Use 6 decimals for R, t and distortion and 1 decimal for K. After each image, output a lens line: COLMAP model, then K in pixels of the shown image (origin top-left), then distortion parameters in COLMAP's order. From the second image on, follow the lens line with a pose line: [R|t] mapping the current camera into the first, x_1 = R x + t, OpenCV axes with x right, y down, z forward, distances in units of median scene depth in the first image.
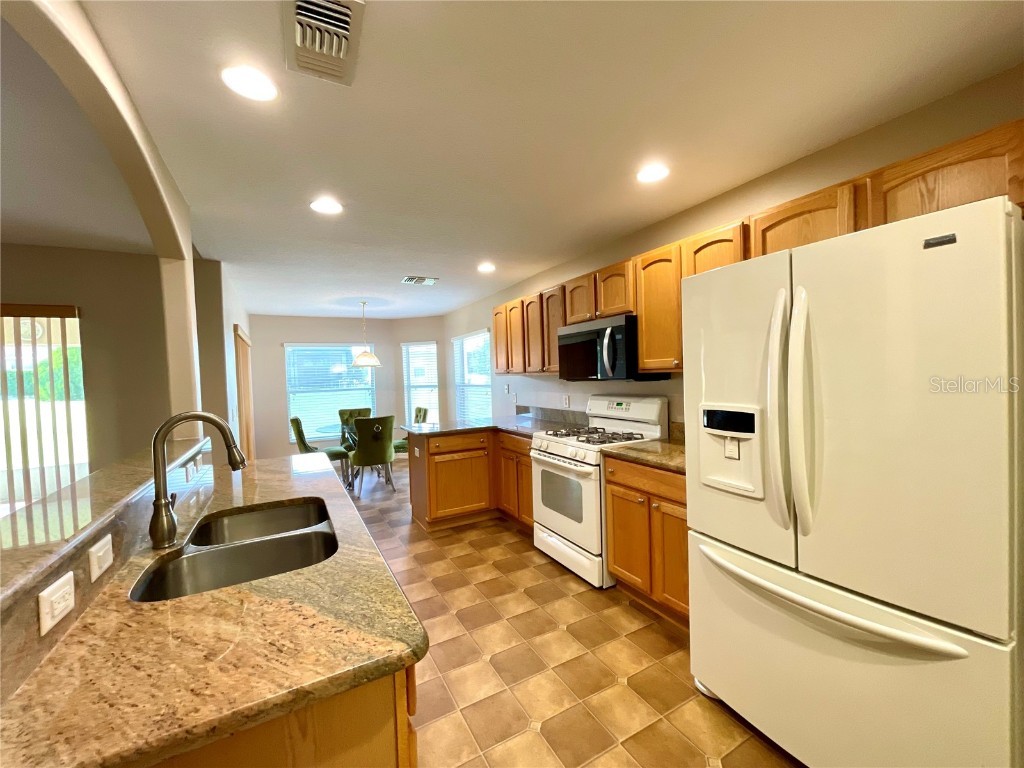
lens RADIAL K [[415.7, 0, 513.6], [0, 415.7, 384.5], [0, 0, 1]] dist [-0.001954, 0.000063]
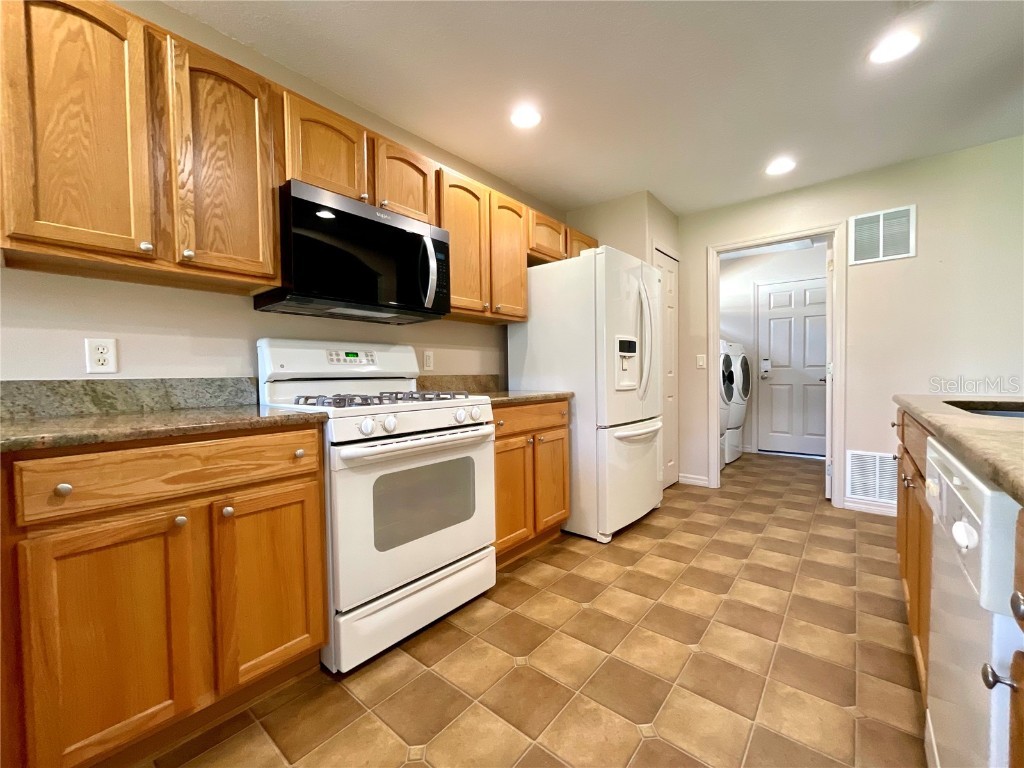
lens RADIAL K [[415.7, 0, 513.8], [0, 415.7, 385.1], [0, 0, 1]] dist [-0.001954, 0.000063]
pose [[-0.366637, 0.014489, 0.930251, -0.415723], [0.051135, 0.998681, 0.004598, 0.102173], [-0.928958, 0.049254, -0.366894, 0.991362]]
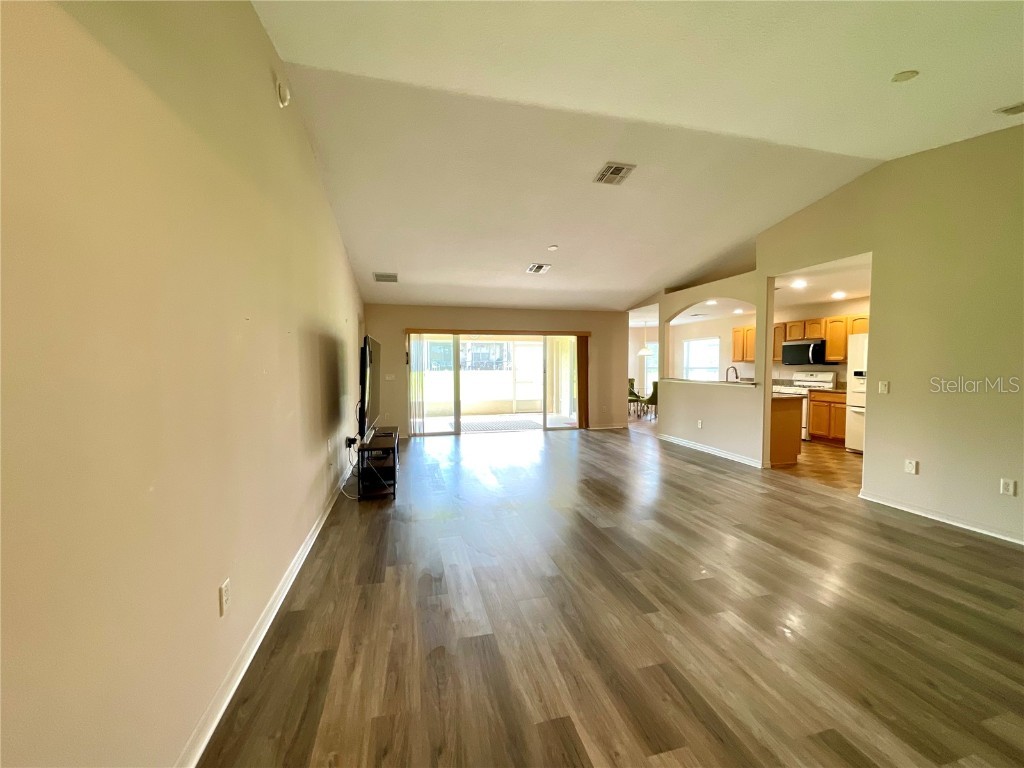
lens RADIAL K [[415.7, 0, 512.7], [0, 415.7, 383.6], [0, 0, 1]] dist [-0.001954, 0.000063]
pose [[0.967099, 0.047578, -0.249910, -0.801509], [-0.041960, 0.998733, 0.027763, 0.100911], [0.250915, -0.016364, 0.967871, -1.726118]]
